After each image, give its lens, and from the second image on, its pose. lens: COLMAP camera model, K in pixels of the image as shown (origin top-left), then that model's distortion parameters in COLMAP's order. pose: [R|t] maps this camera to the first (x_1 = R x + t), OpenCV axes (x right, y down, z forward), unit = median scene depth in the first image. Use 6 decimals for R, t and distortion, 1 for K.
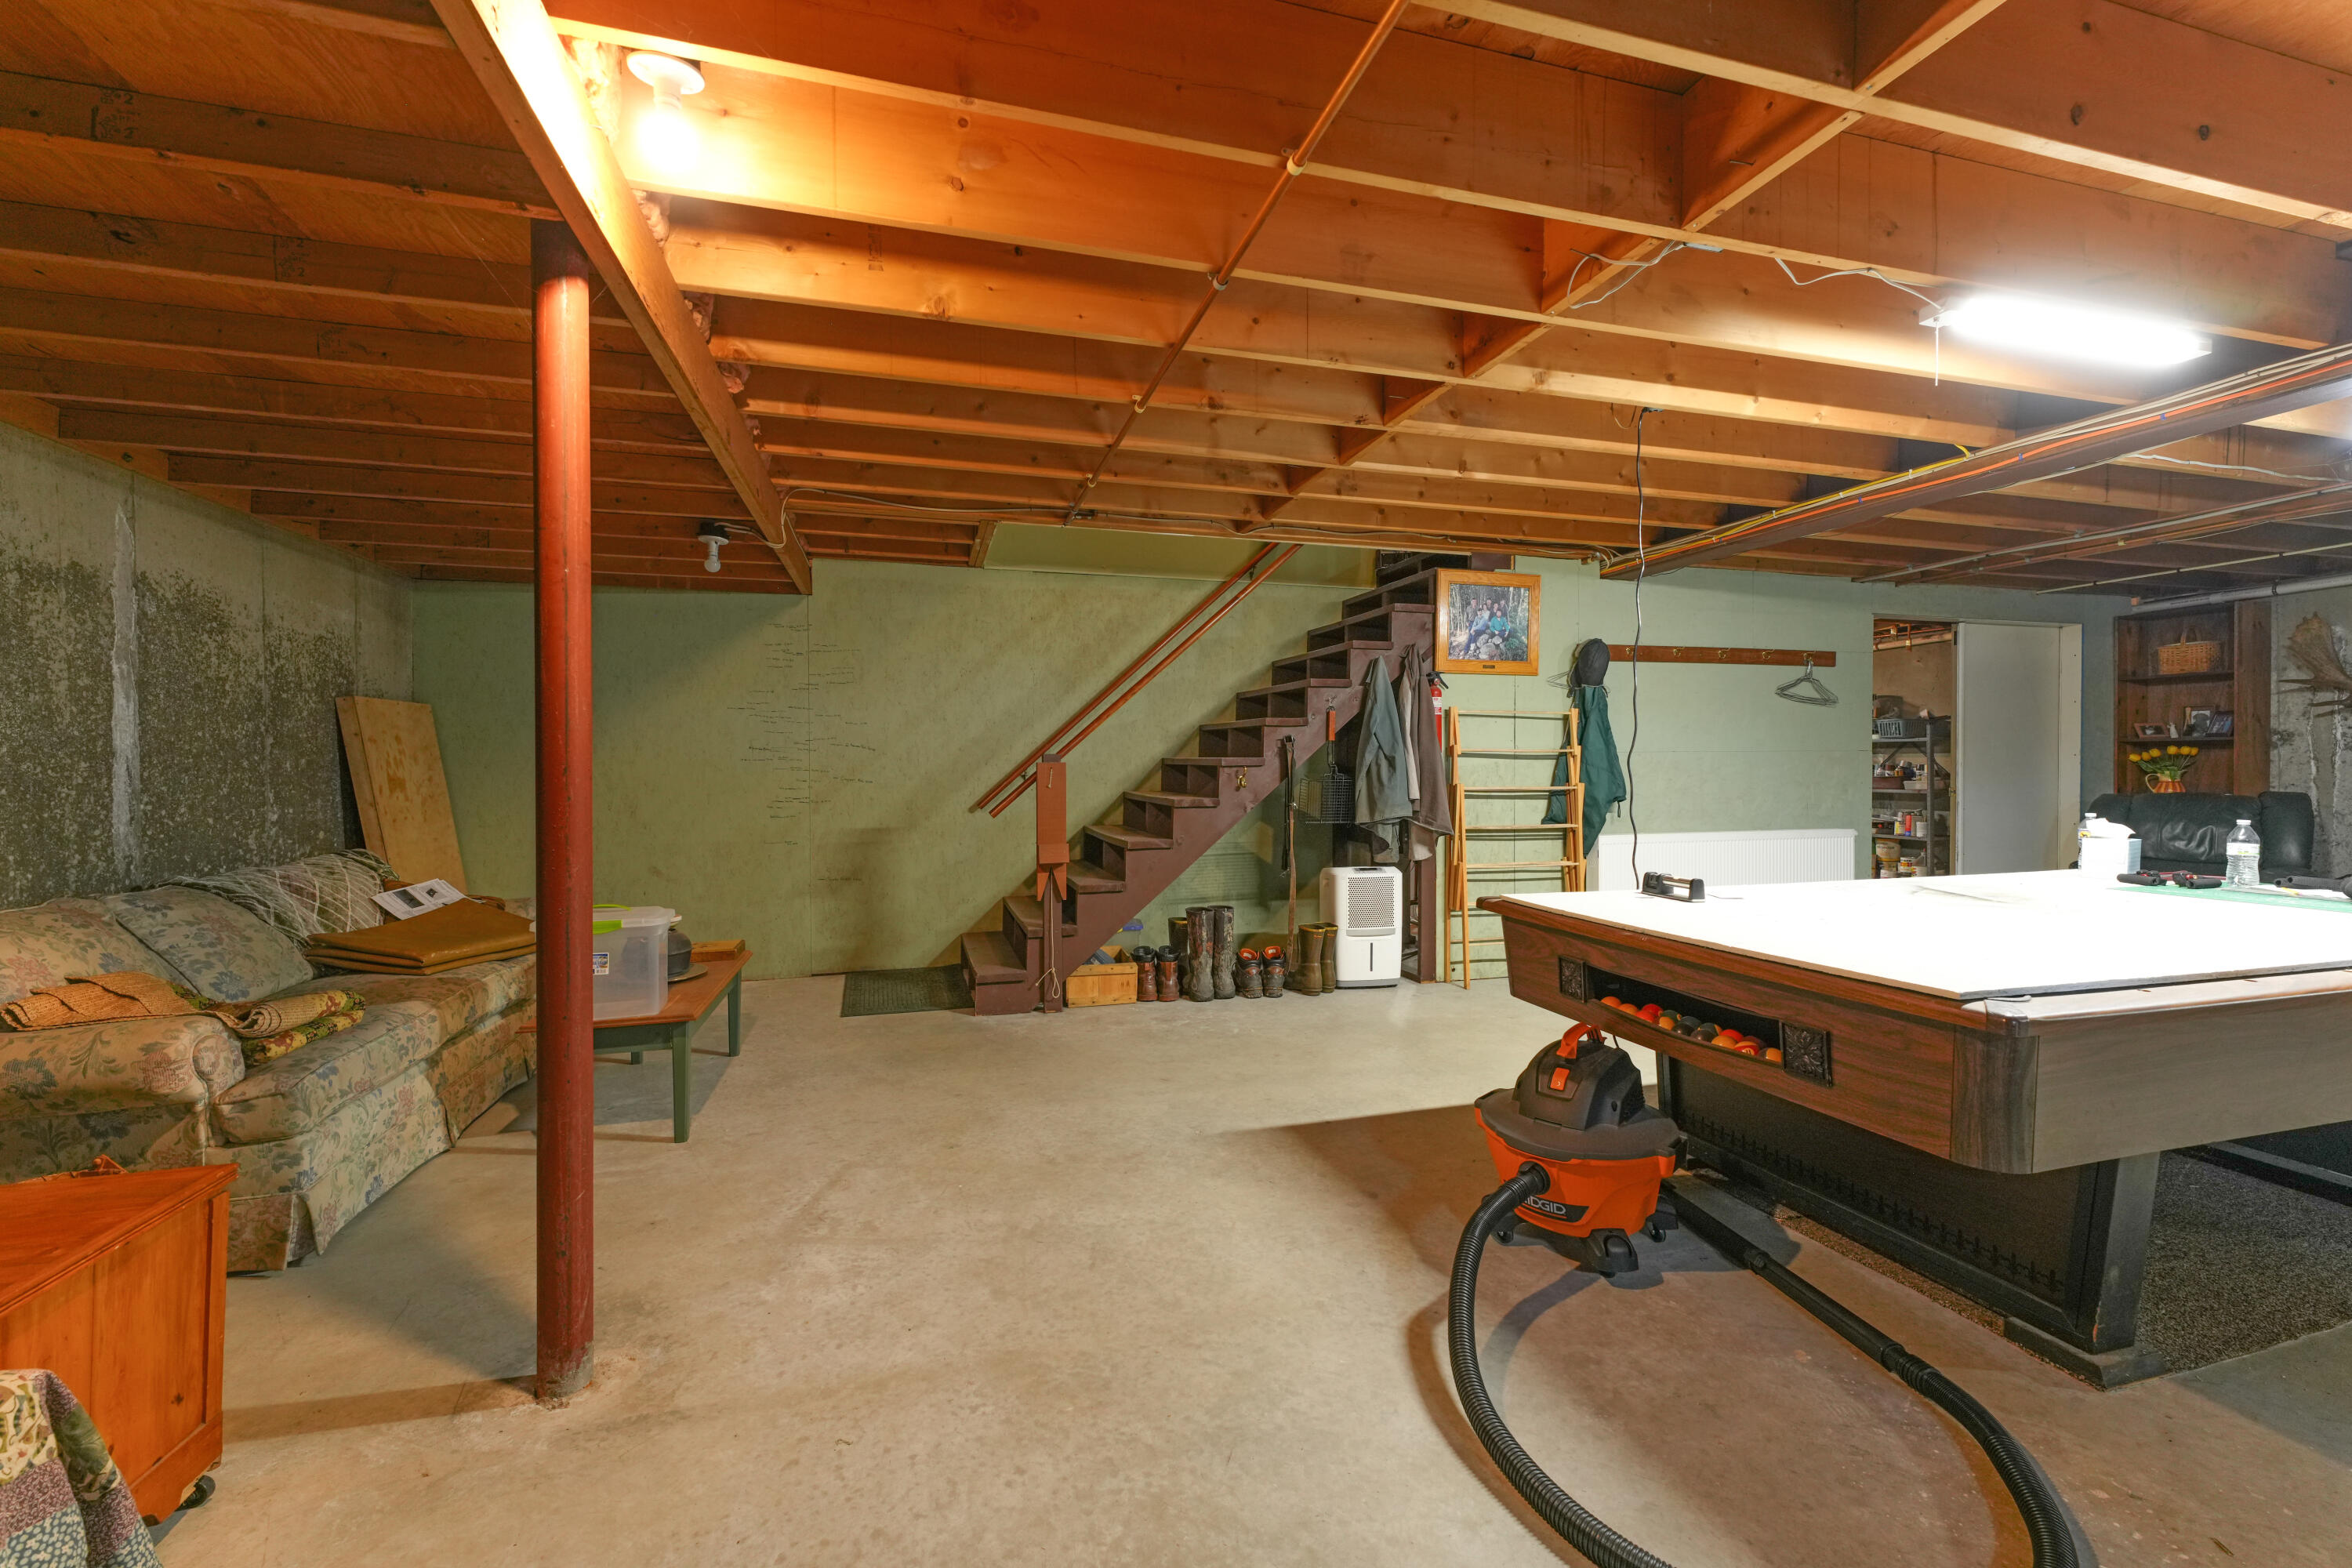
lens RADIAL K [[967.1, 0, 1179.3], [0, 967.1, 772.4], [0, 0, 1]] dist [0.003467, 0.000308]
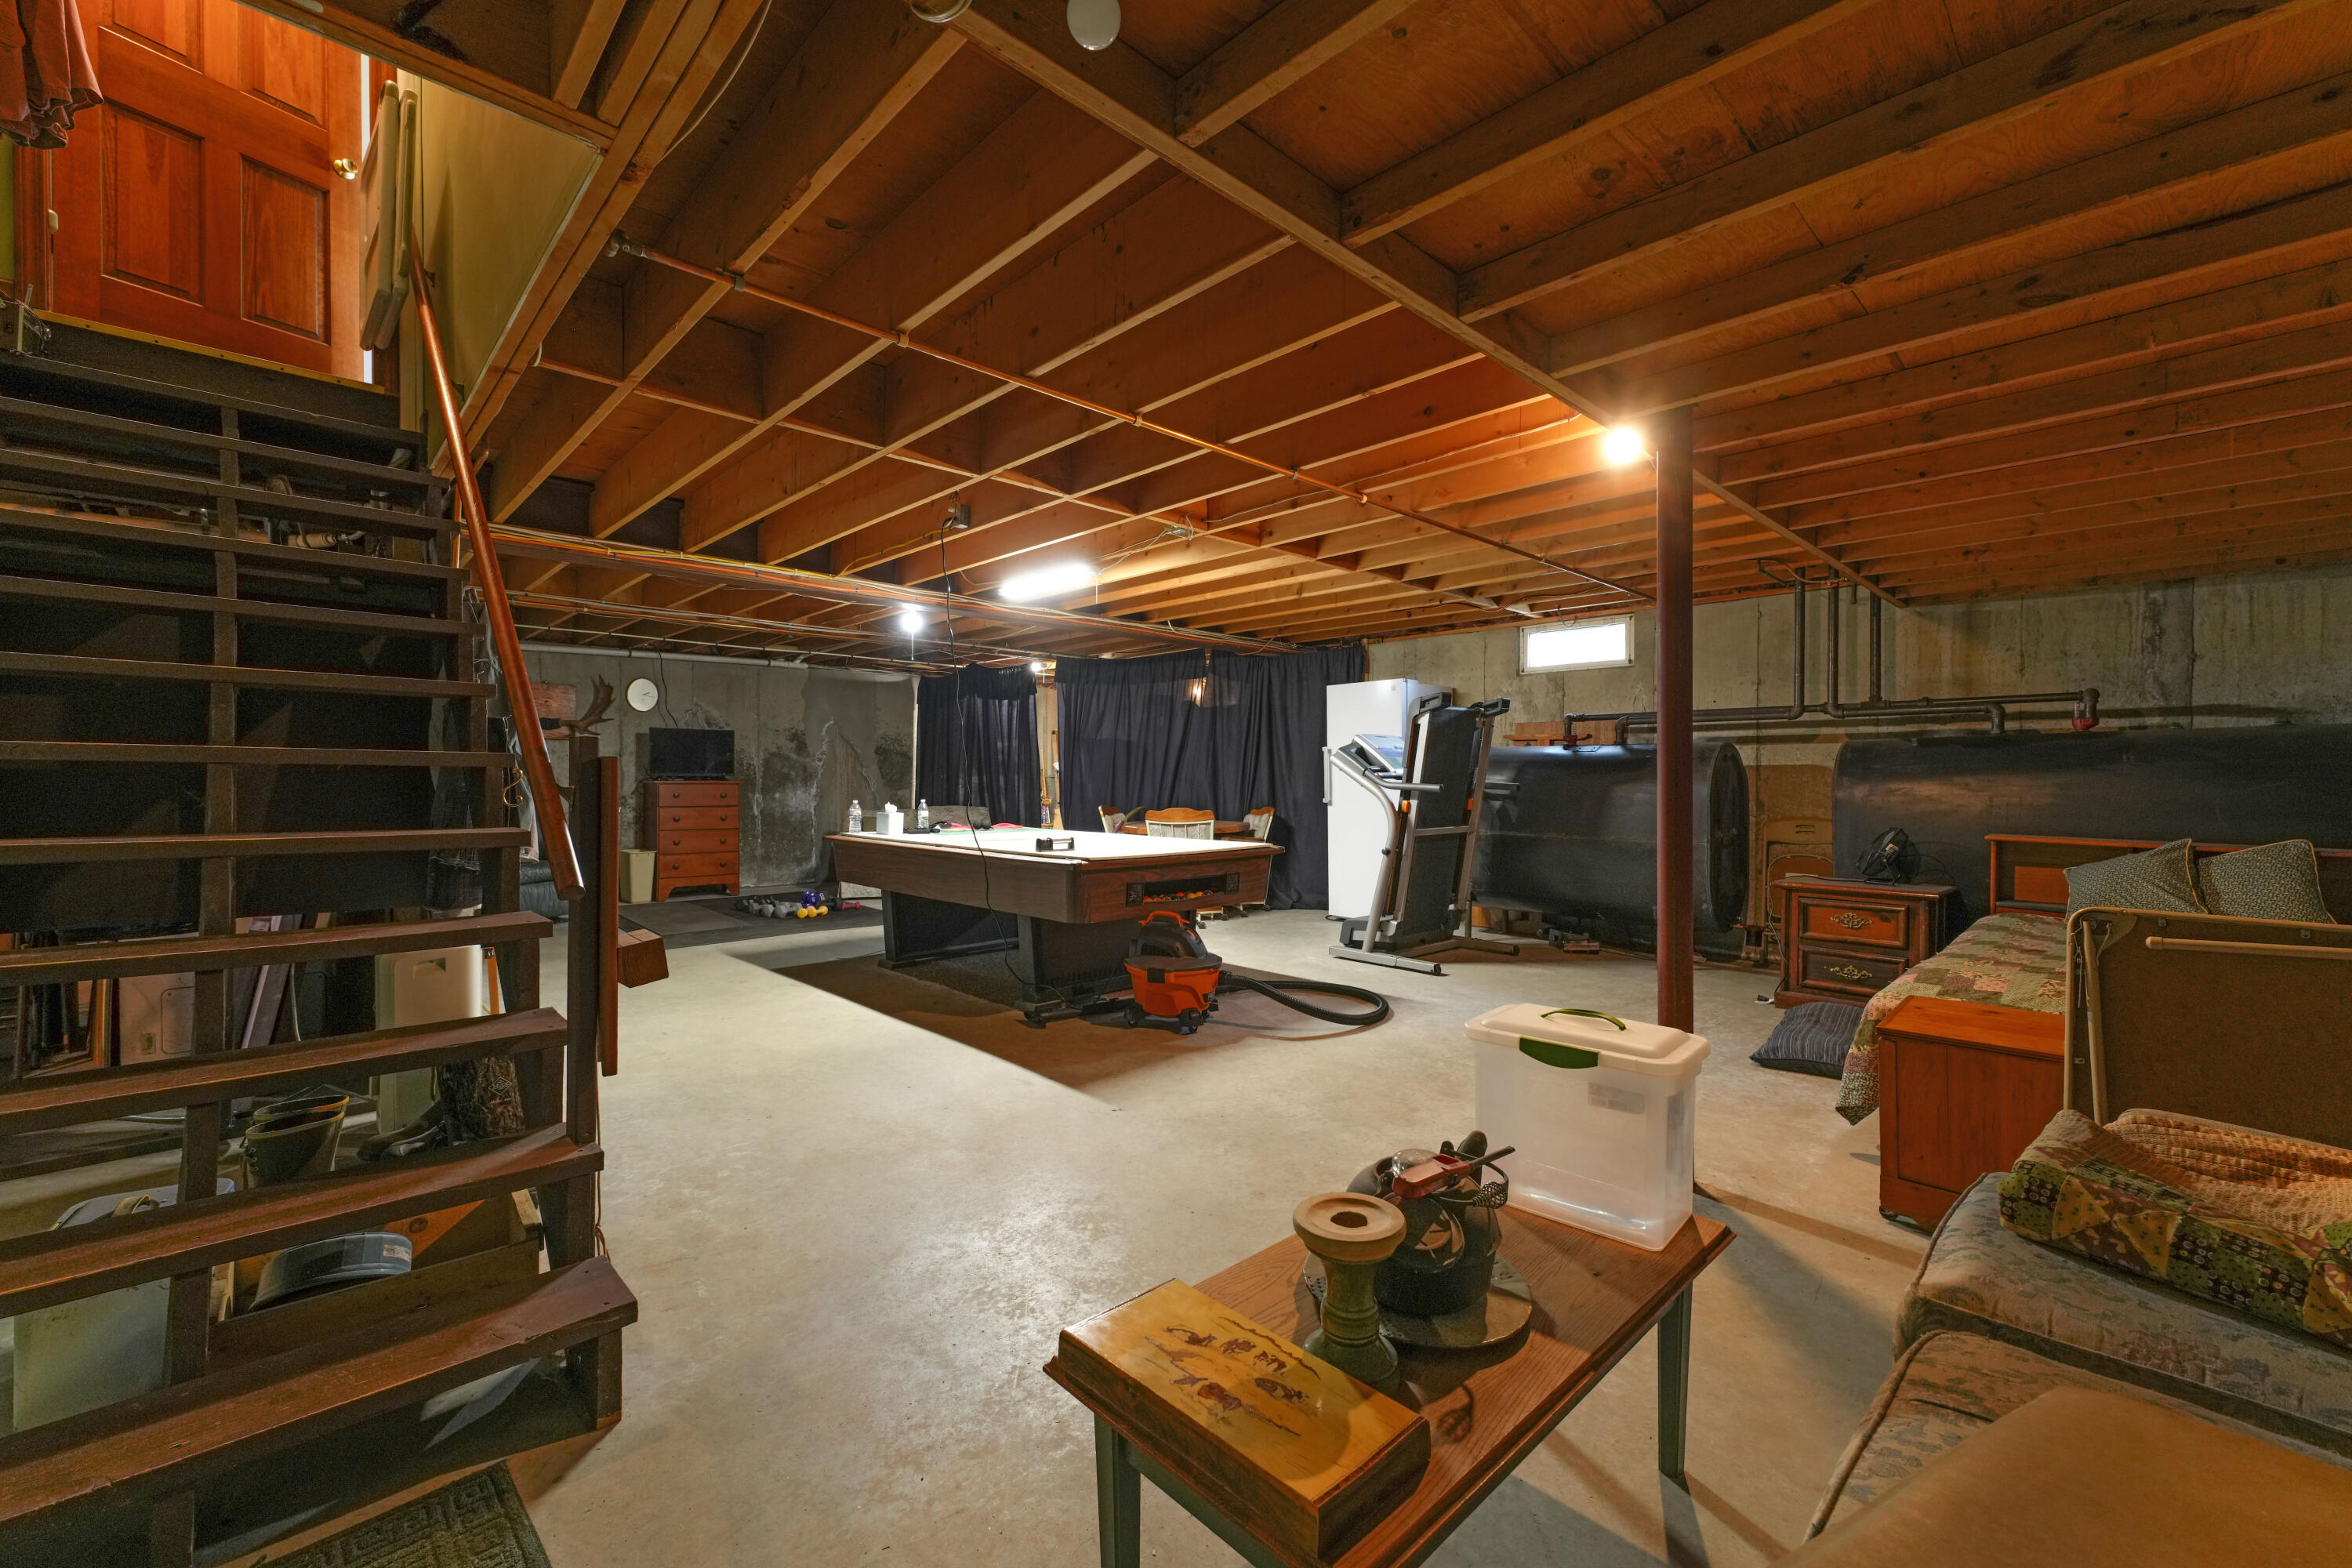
lens RADIAL K [[967.1, 0, 1170.8], [0, 967.1, 779.6], [0, 0, 1]] dist [0.003467, 0.000308]
pose [[-0.479073, 0.000350, 0.877775, -1.205175], [0.005211, 0.999983, 0.002445, 0.000073], [-0.877760, 0.005745, -0.479066, 1.837337]]
